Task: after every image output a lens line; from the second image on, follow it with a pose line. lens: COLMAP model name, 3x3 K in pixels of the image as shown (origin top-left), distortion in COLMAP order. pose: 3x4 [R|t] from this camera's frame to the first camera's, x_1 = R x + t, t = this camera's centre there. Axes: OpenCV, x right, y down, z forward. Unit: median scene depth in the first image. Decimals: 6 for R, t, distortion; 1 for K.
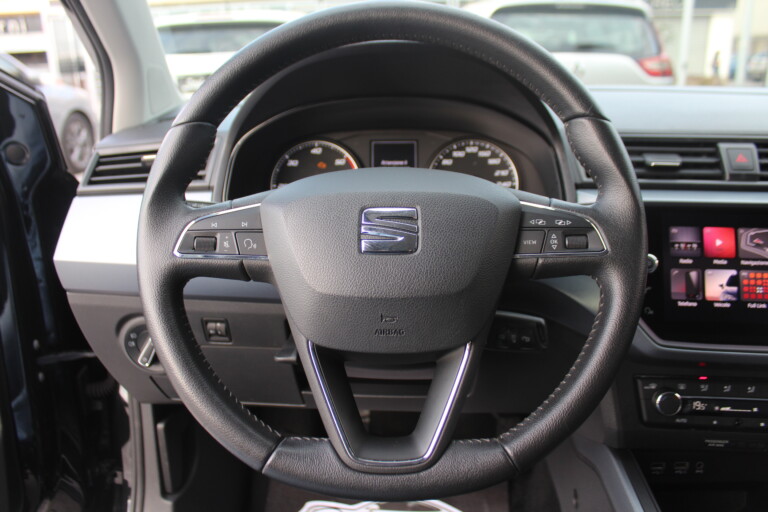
lens RADIAL K [[628.0, 0, 384.0], [0, 628.0, 256.0], [0, 0, 1]] dist [-0.169100, 0.137976]
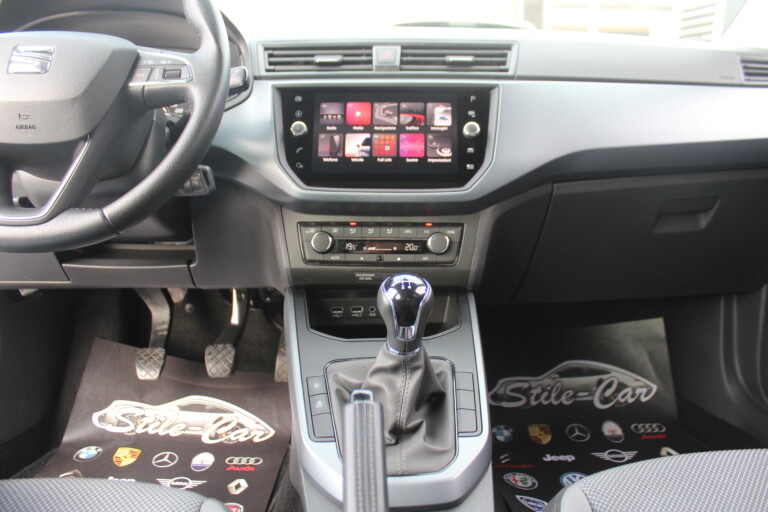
lens RADIAL K [[636.3, 0, 383.2], [0, 636.3, 244.3], [0, 0, 1]] dist [-0.170606, 0.152872]
pose [[0.995209, -0.004522, 0.097670, 0.454119], [0.010879, 0.997848, -0.064656, 0.323534], [-0.097167, 0.065409, 0.993116, -0.296081]]
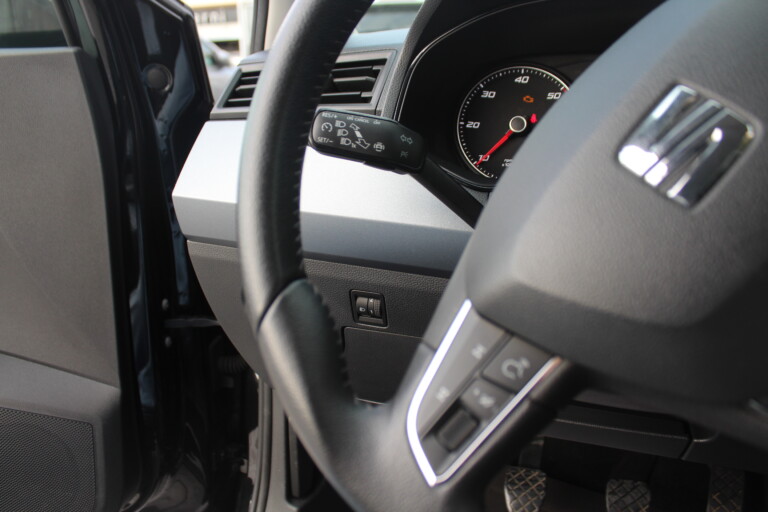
lens RADIAL K [[643.5, 0, 384.0], [0, 643.5, 256.0], [0, 0, 1]] dist [-0.172957, 0.157506]
pose [[0.962464, 0.090757, -0.255784, -0.065281], [-0.088458, 0.995869, 0.020507, 0.043606], [0.256589, 0.002889, 0.966516, 0.280964]]
